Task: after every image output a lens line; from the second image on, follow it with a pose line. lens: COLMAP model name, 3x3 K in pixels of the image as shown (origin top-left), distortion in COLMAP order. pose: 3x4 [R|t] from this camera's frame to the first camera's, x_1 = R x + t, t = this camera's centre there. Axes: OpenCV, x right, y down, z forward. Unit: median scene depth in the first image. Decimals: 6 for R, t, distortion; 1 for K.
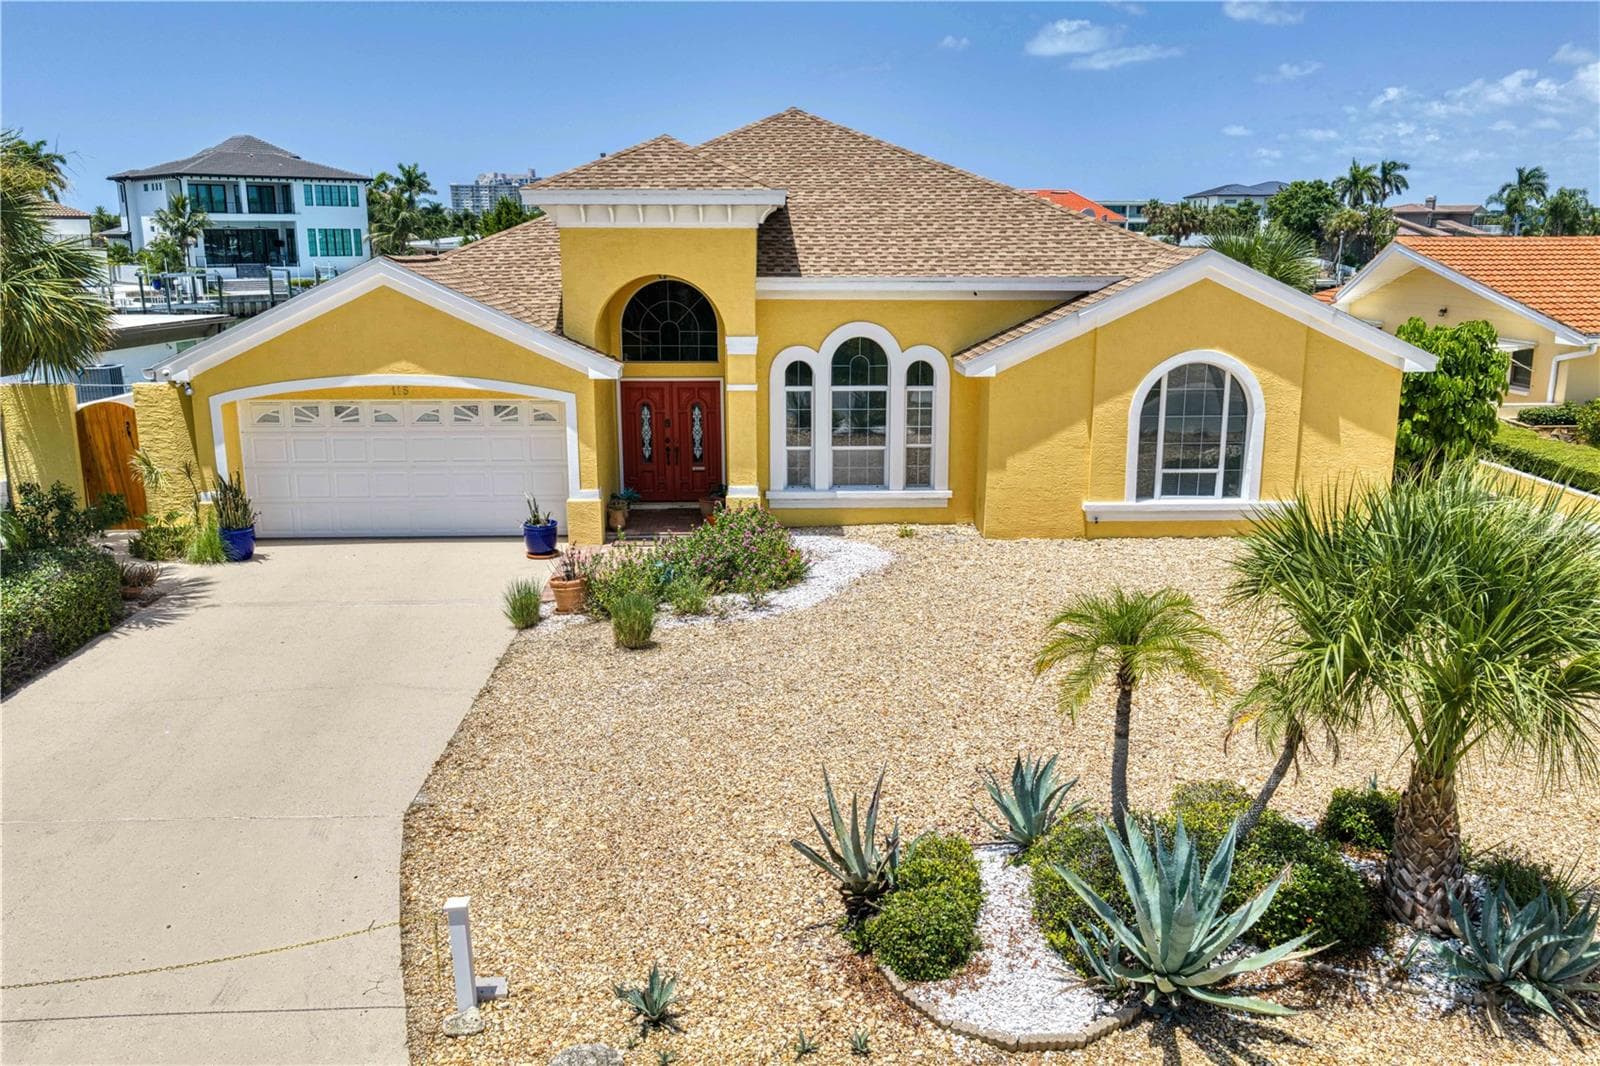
lens RADIAL K [[1284.3, 0, 797.3], [0, 1284.3, 535.7], [0, 0, 1]] dist [0.014832, 0.002073]
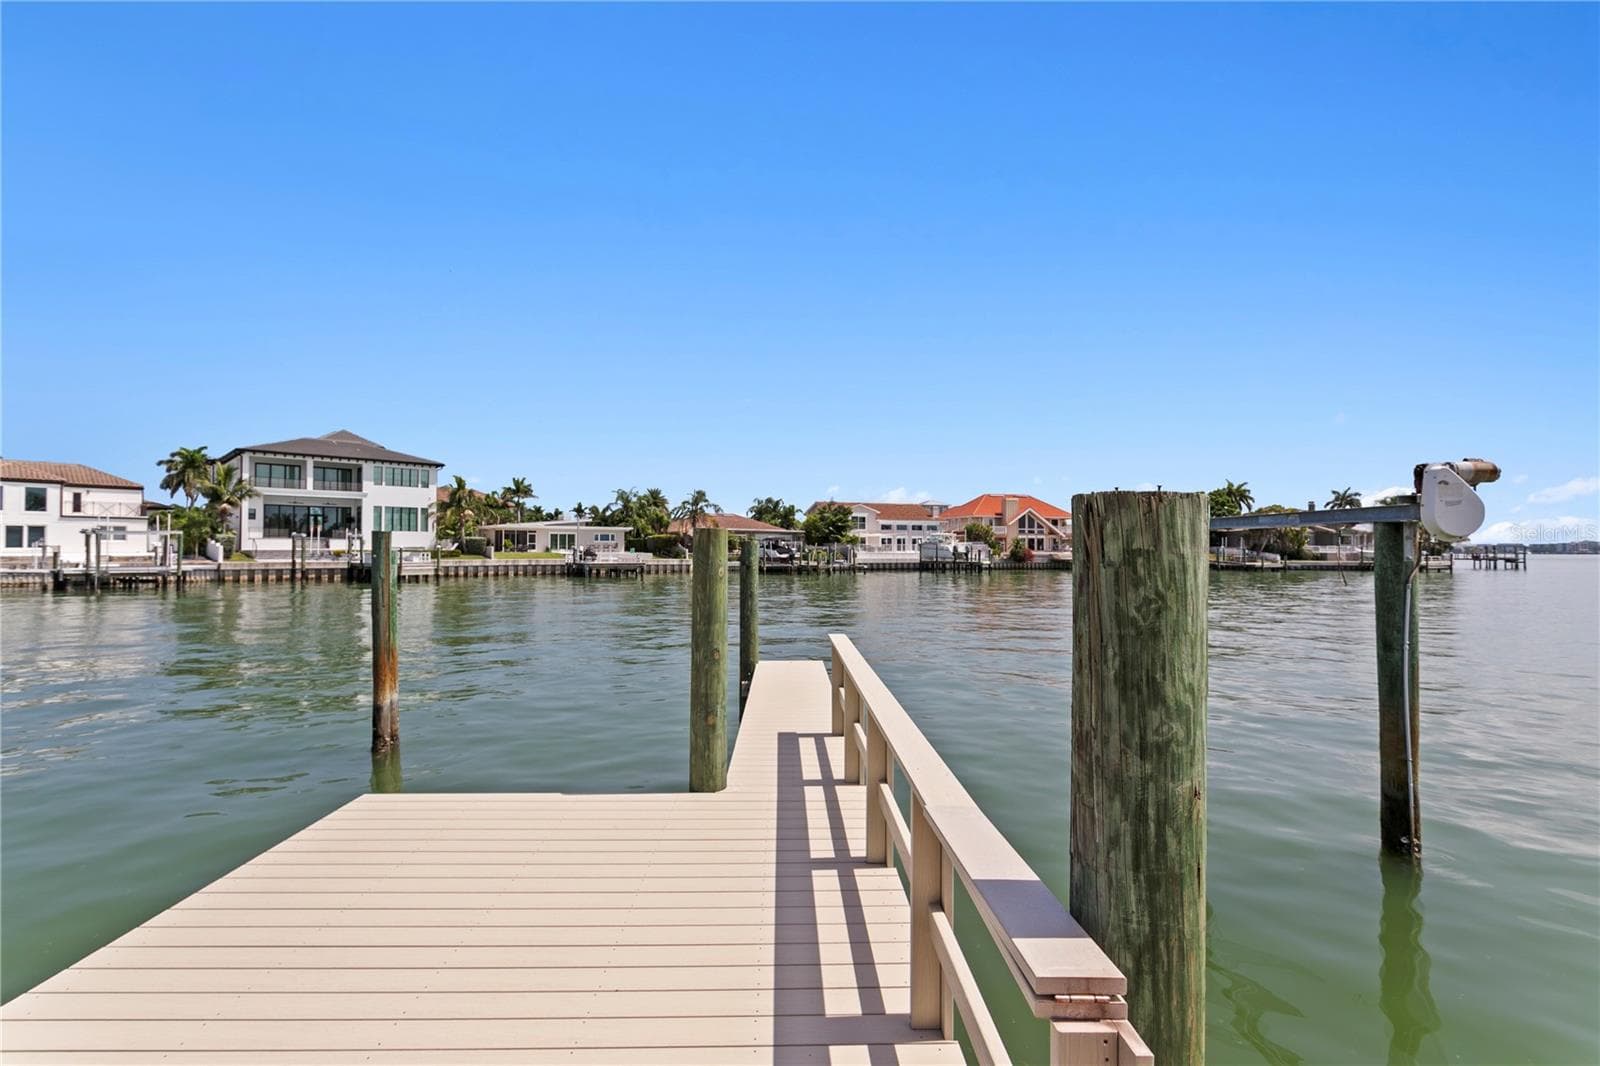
lens RADIAL K [[750.4, 0, 780.2], [0, 750.4, 536.6], [0, 0, 1]] dist [-0.000516, 0.000324]
pose [[0.999901, 0.004936, -0.013197, -0.192500], [-0.008005, 0.969786, -0.243828, -0.370744], [0.011595, 0.243909, 0.969729, 2.353466]]
